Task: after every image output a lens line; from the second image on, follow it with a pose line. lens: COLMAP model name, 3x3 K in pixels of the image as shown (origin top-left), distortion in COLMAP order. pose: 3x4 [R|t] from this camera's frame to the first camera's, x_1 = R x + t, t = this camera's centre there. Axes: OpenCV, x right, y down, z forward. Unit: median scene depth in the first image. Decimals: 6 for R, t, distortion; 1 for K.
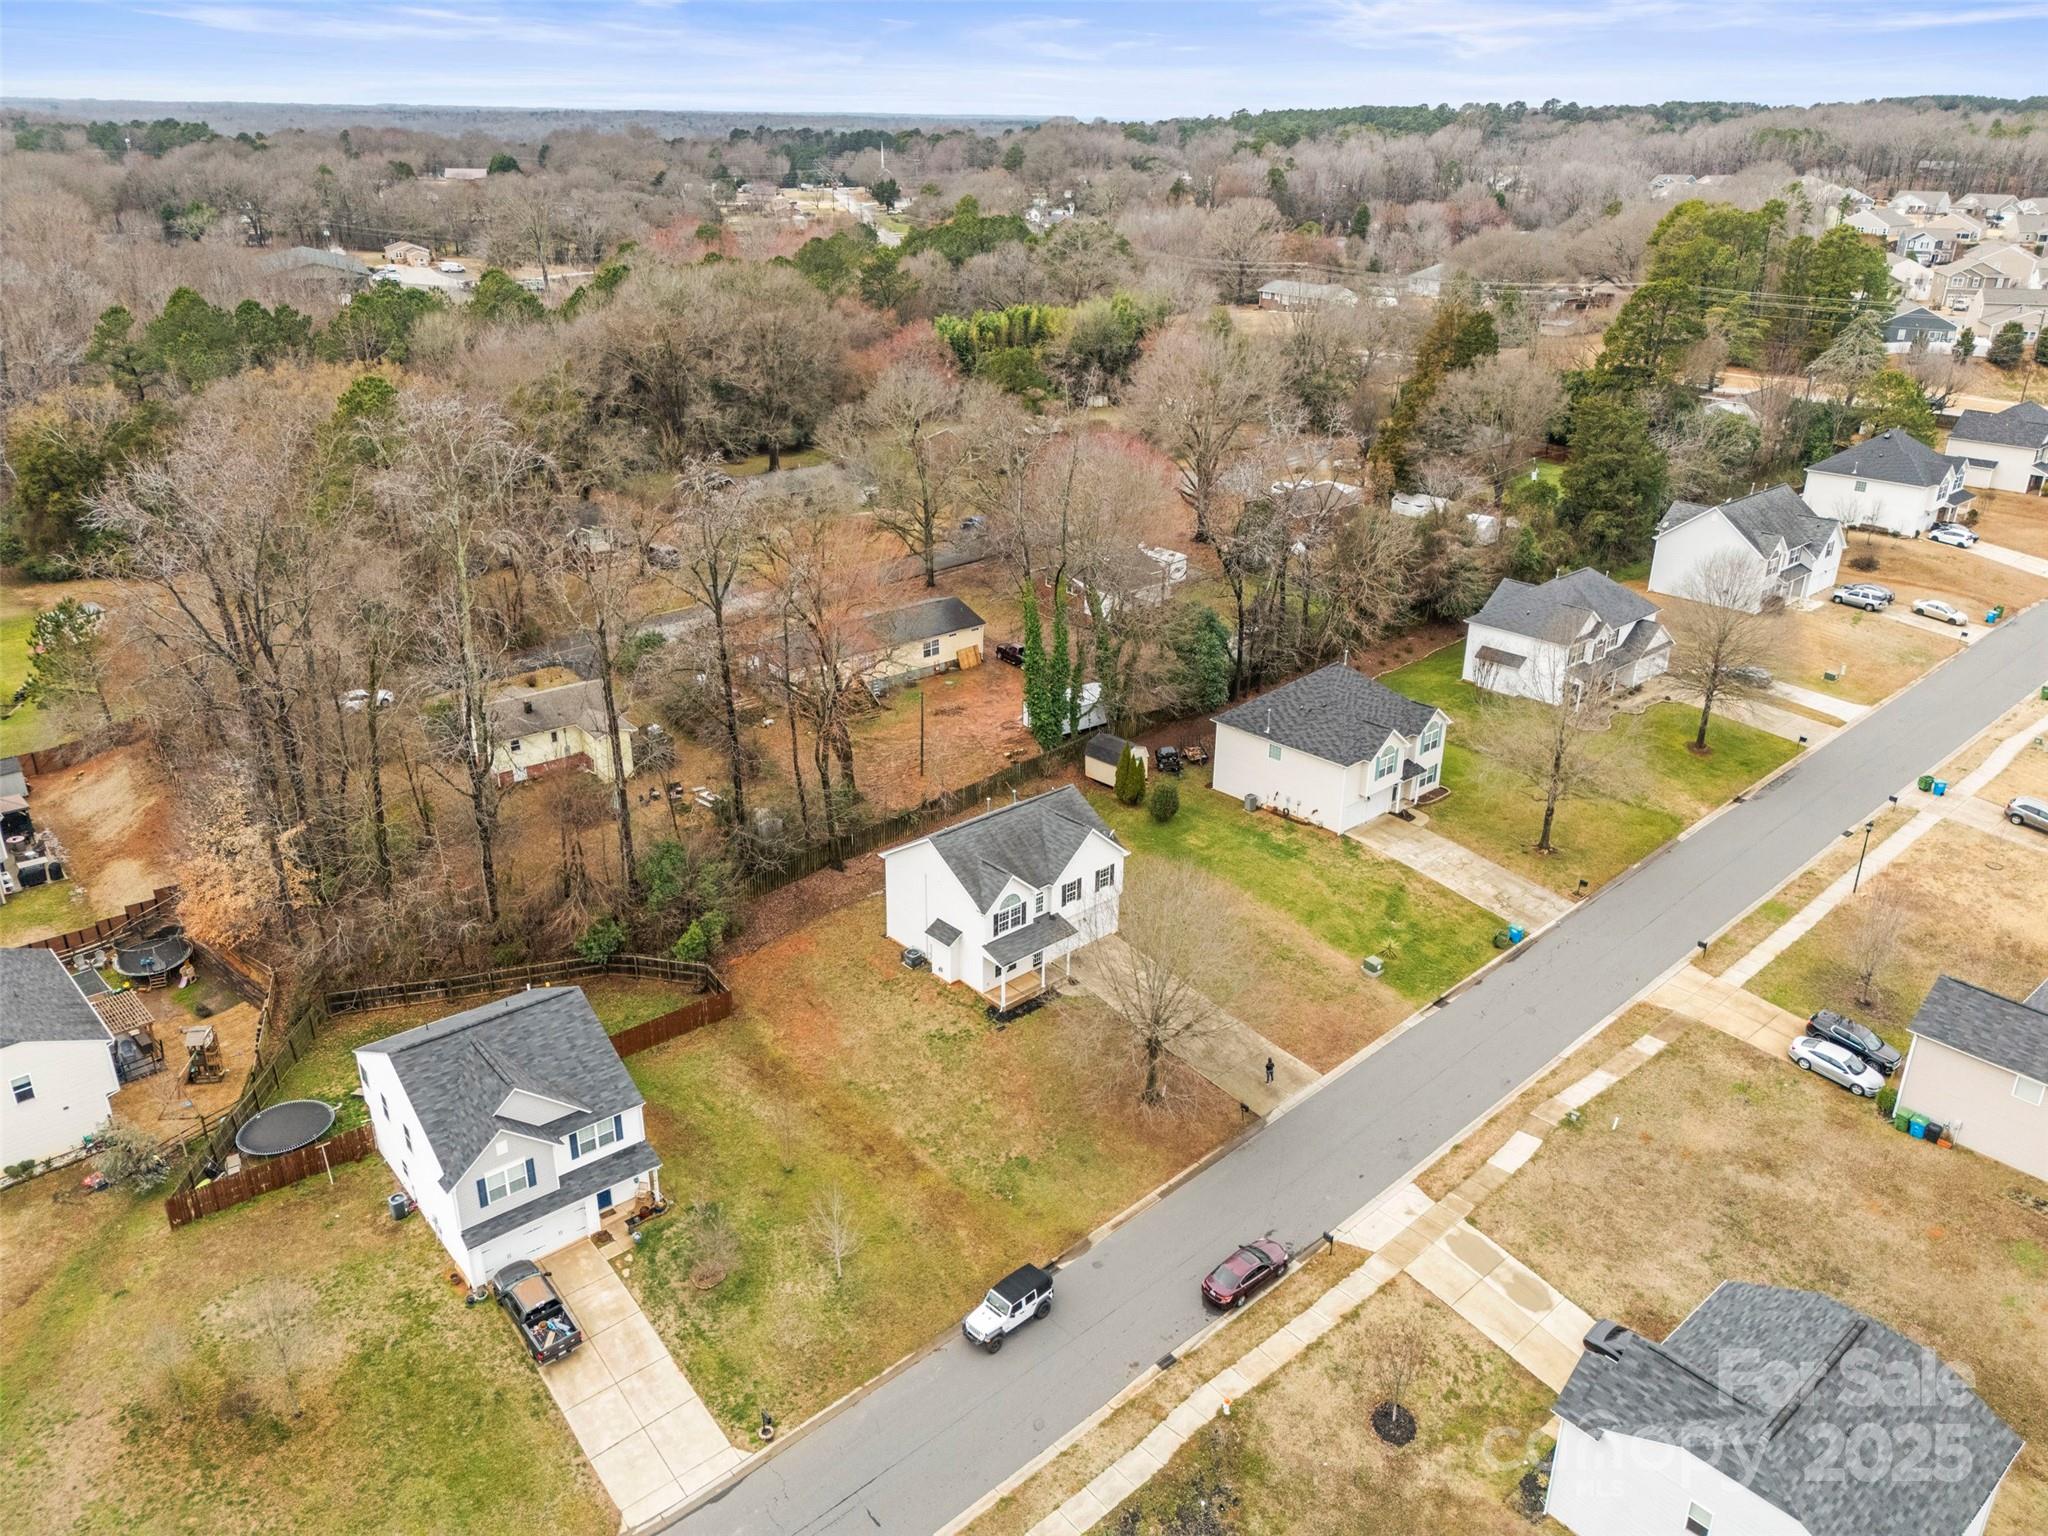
lens RADIAL K [[1509.7, 0, 1031.5], [0, 1509.7, 727.9], [0, 0, 1]] dist [0.059671, -0.041810]
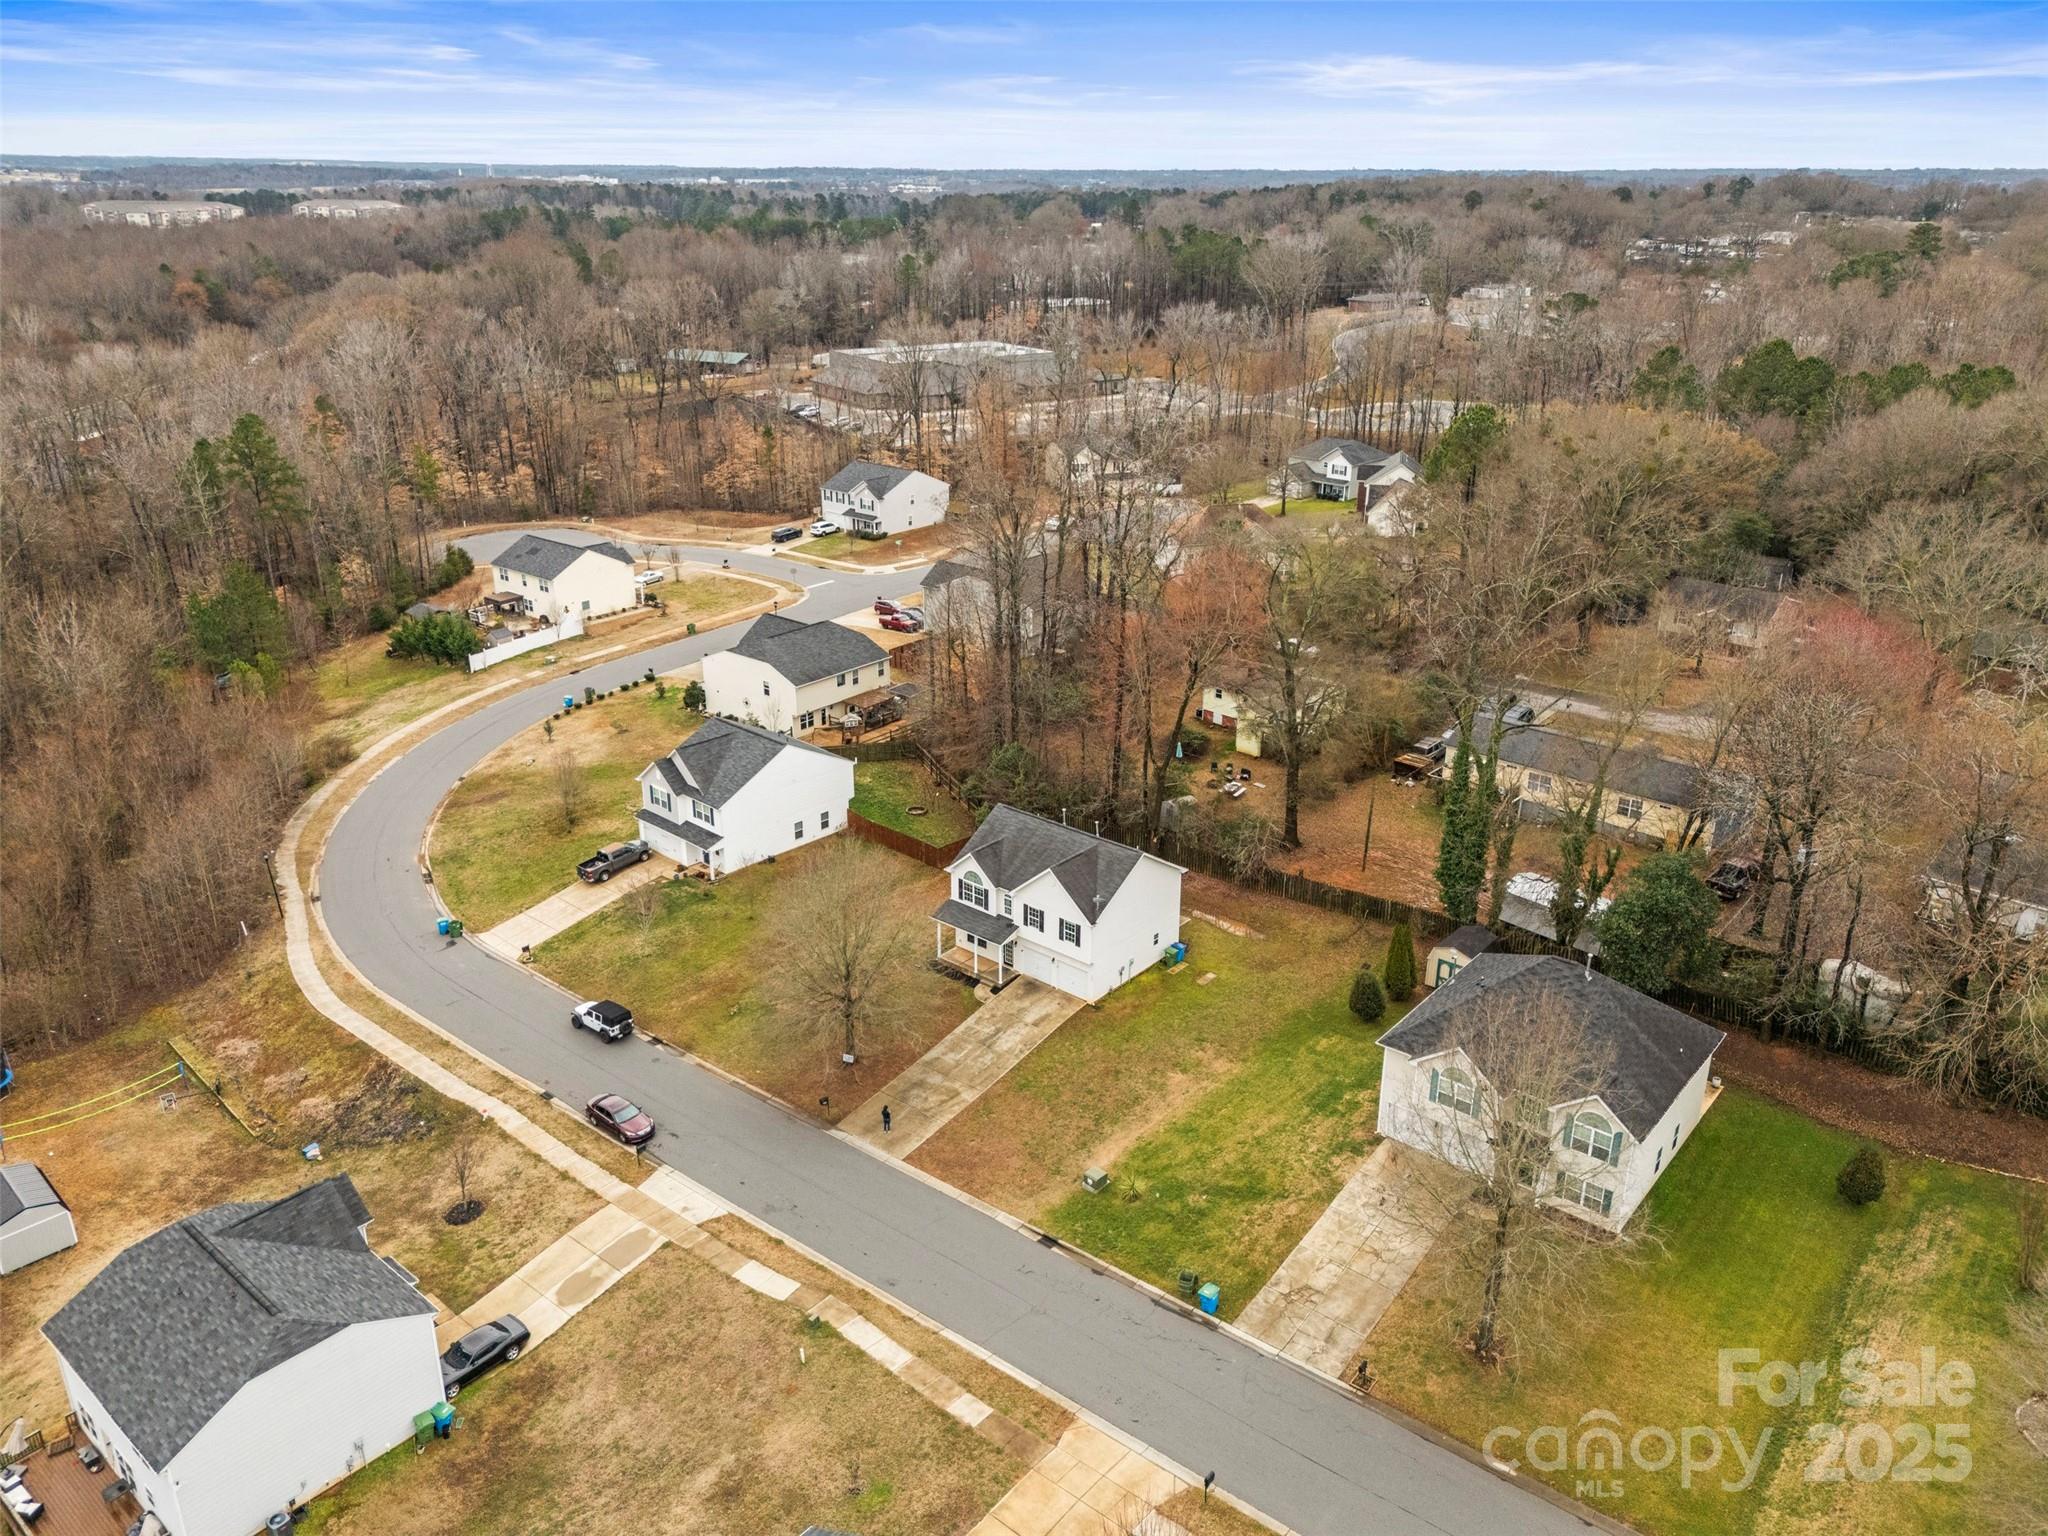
lens RADIAL K [[1509.7, 0, 1033.3], [0, 1509.7, 741.6], [0, 0, 1]] dist [0.059671, -0.041810]
pose [[0.134259, 0.340942, -0.930448, 0.967403], [-0.372836, 0.887336, 0.271347, -0.282842], [0.918133, 0.310474, 0.246248, 0.738670]]
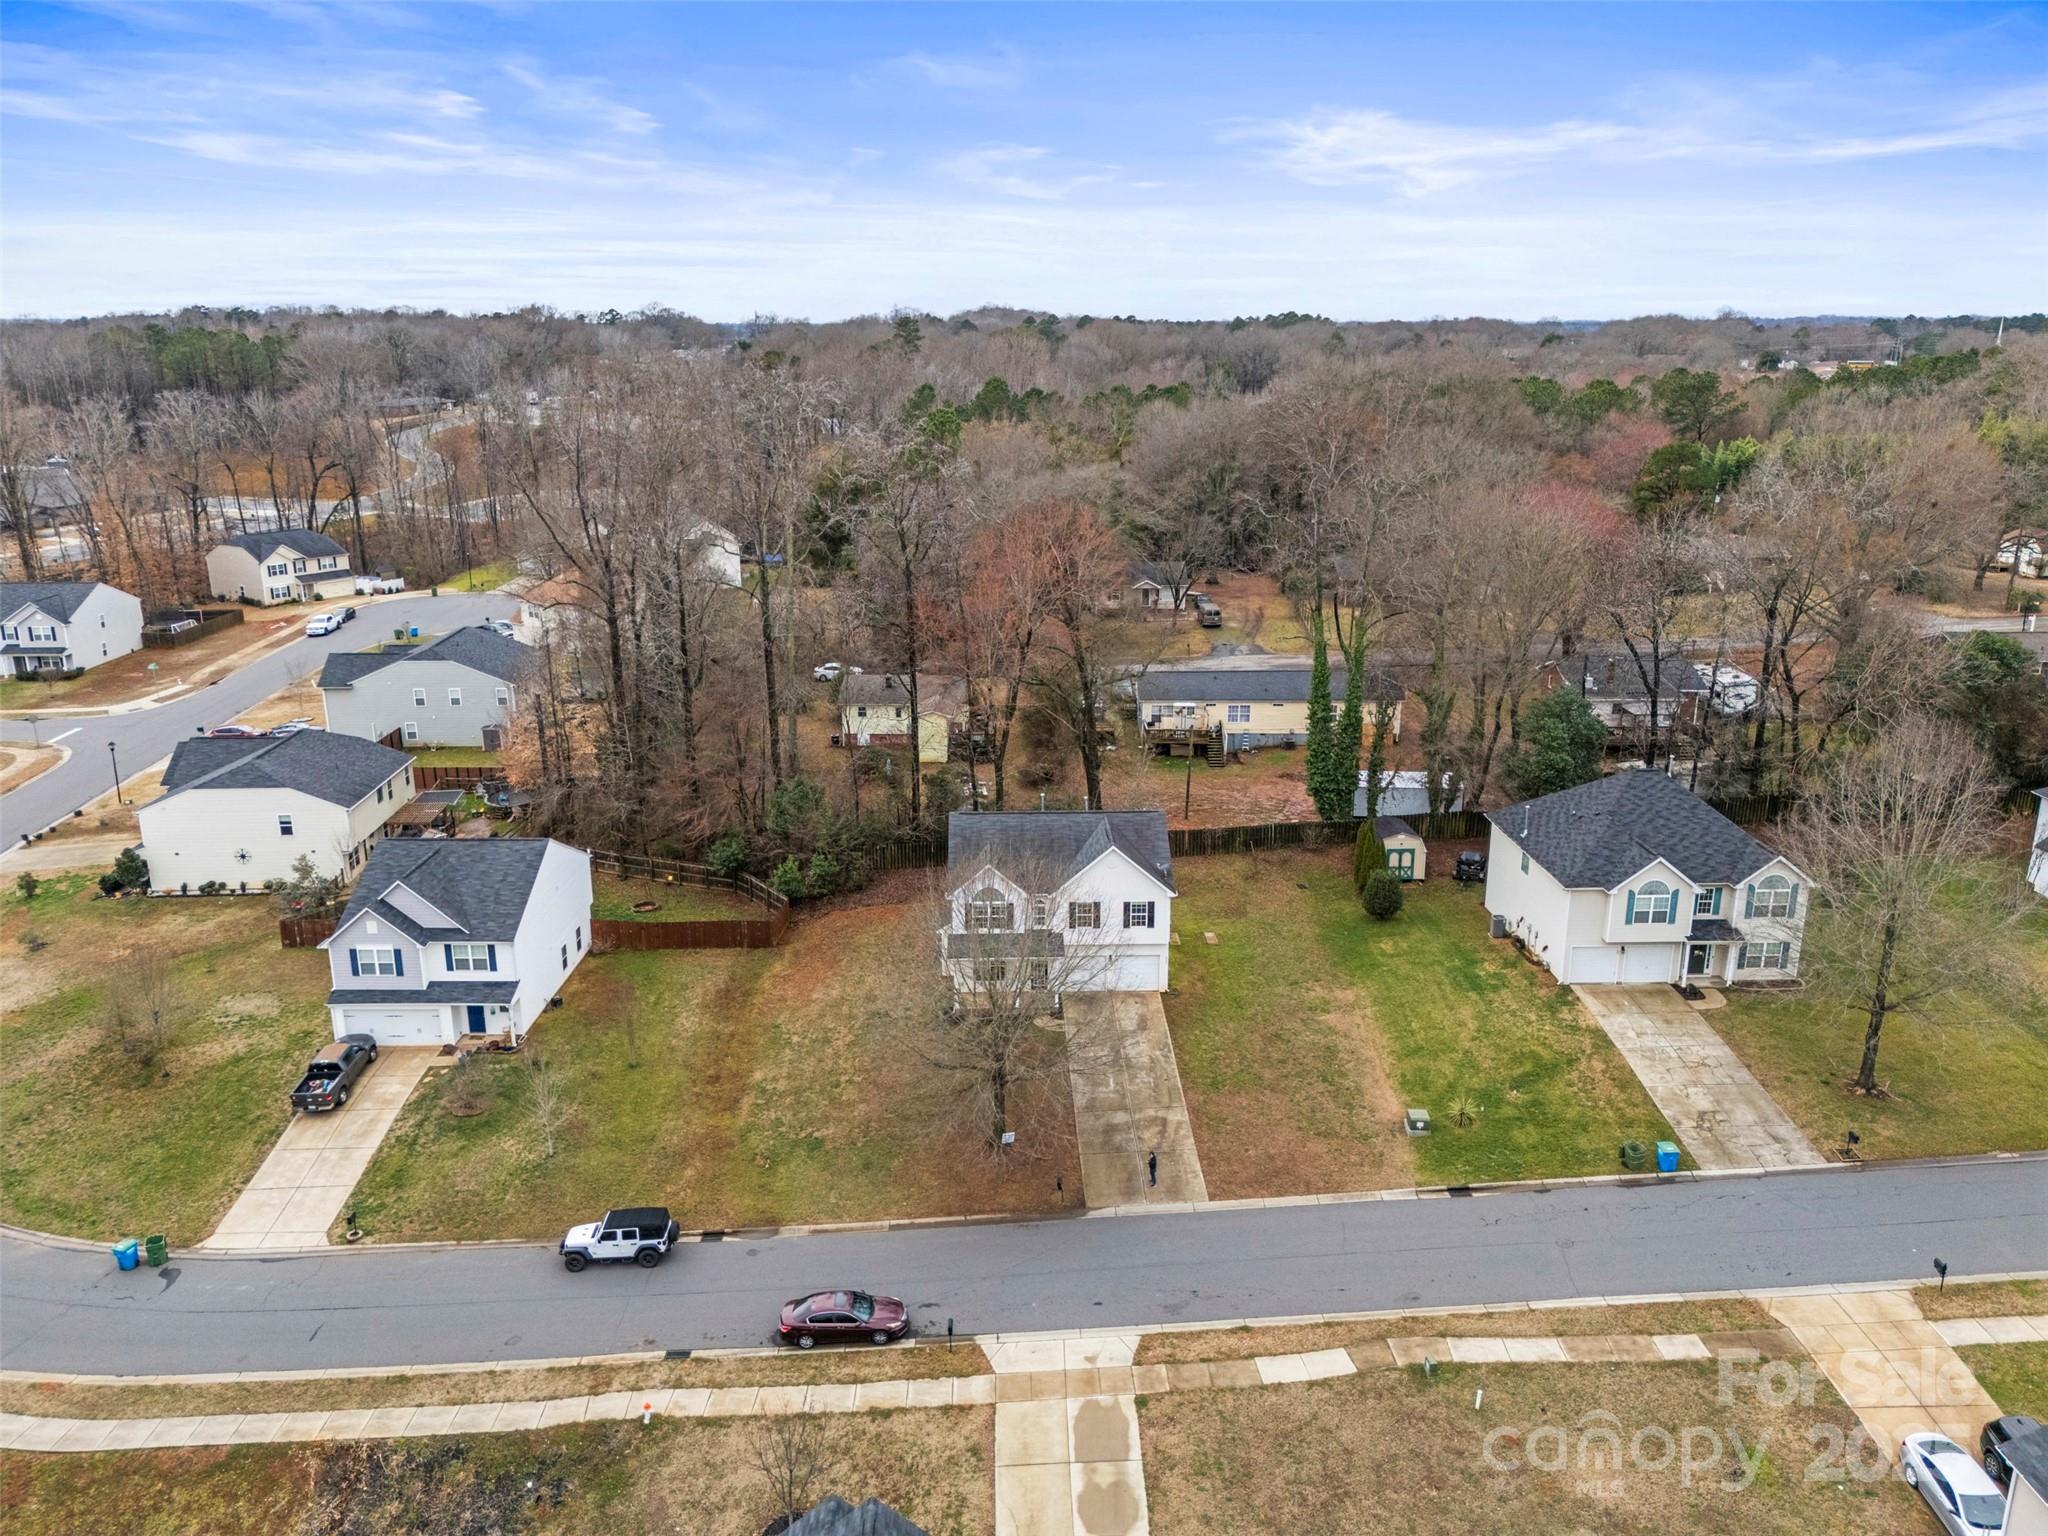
lens RADIAL K [[1509.7, 0, 1034.8], [0, 1509.7, 733.8], [0, 0, 1]] dist [0.059671, -0.041810]
pose [[0.761975, 0.159944, -0.627544, 0.550137], [-0.234386, 0.971439, -0.037003, 0.048371], [0.603702, 0.175283, 0.777701, 0.303118]]
